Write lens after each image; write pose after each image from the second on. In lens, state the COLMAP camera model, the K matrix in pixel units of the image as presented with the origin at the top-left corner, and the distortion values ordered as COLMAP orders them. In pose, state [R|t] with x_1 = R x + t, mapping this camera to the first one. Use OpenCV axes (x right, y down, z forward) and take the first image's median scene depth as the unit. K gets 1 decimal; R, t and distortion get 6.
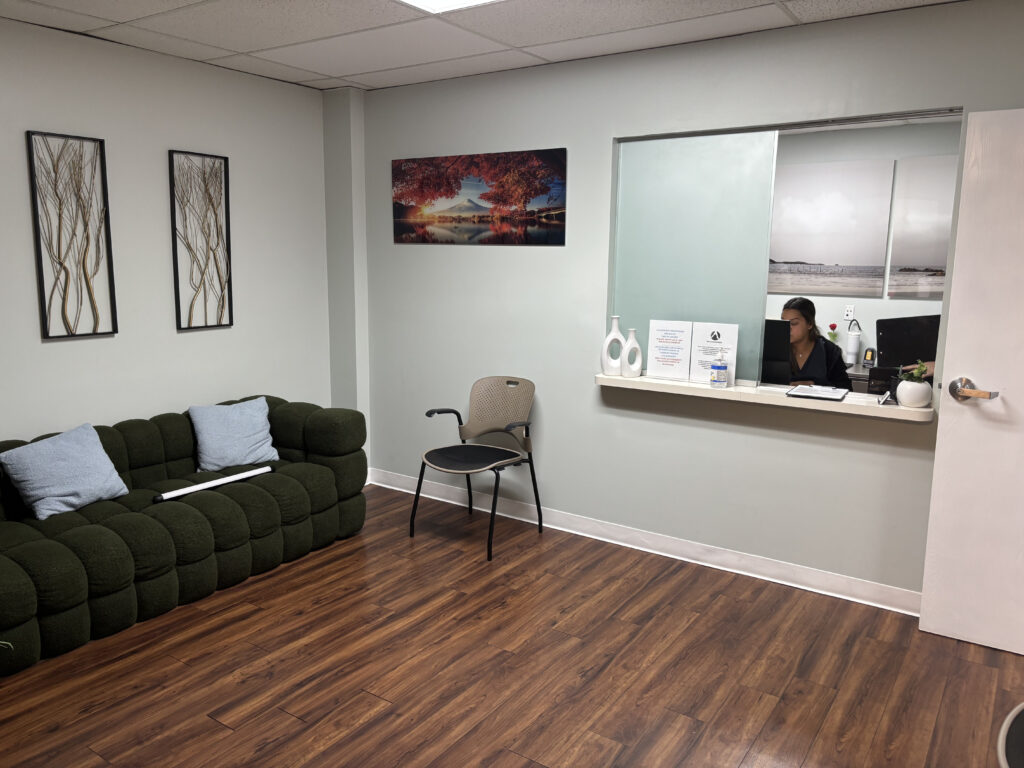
lens RADIAL K [[781.5, 0, 512.0], [0, 781.5, 384.0], [0, 0, 1]] dist [0.033496, -0.044305]
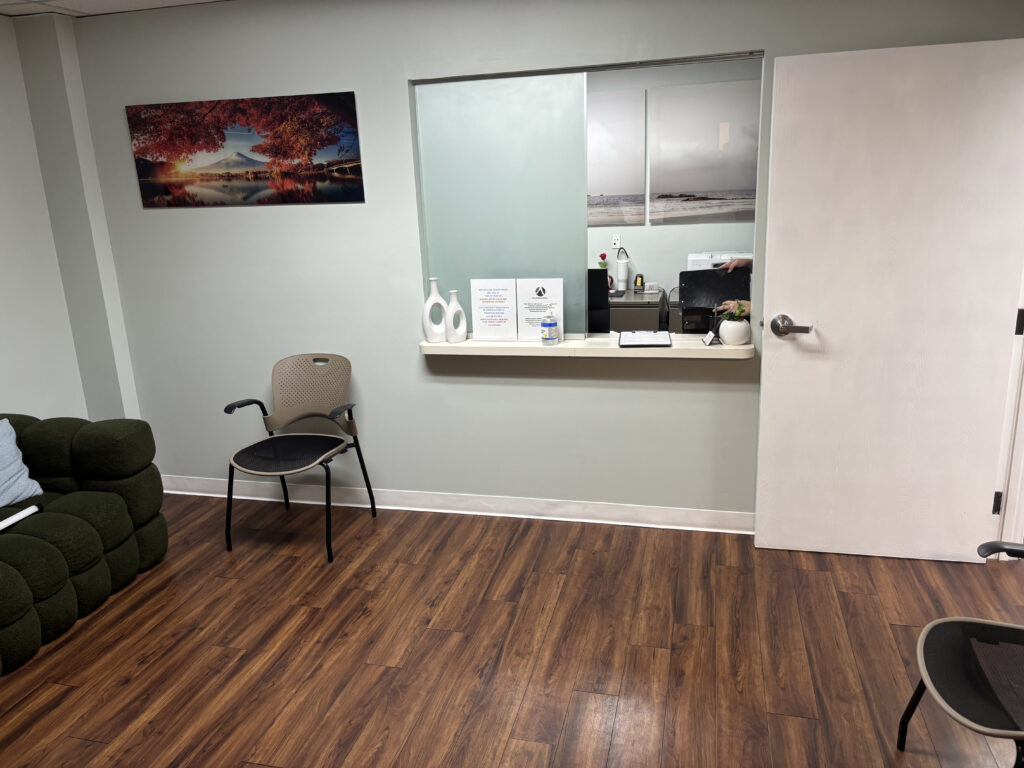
lens RADIAL K [[781.5, 0, 512.0], [0, 781.5, 384.0], [0, 0, 1]] dist [0.033496, -0.044305]
pose [[0.936694, -0.139642, 0.321100, -0.100174], [0.108179, 0.987583, 0.113913, -0.061886], [-0.333020, -0.071966, 0.940170, 0.094043]]
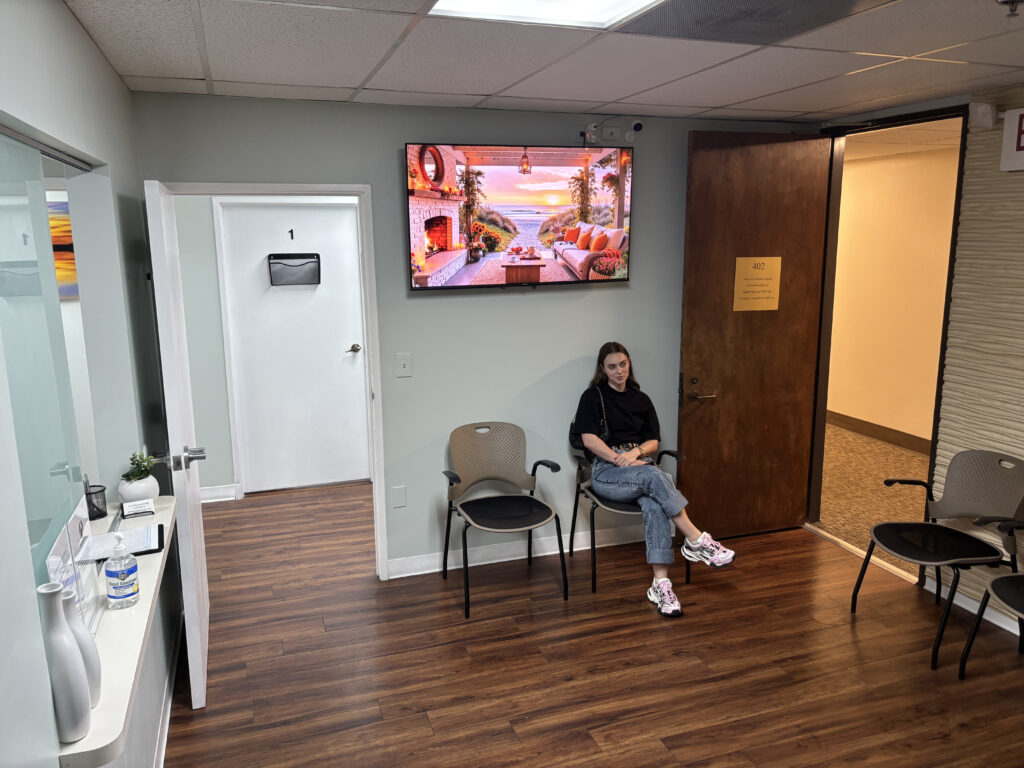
lens RADIAL K [[781.5, 0, 512.0], [0, 781.5, 384.0], [0, 0, 1]] dist [0.033496, -0.044305]
pose [[-0.805250, -0.116437, 0.581391, -0.270054], [0.098200, 0.940800, 0.324427, -0.299804], [-0.584748, 0.318337, -0.746144, 1.202452]]
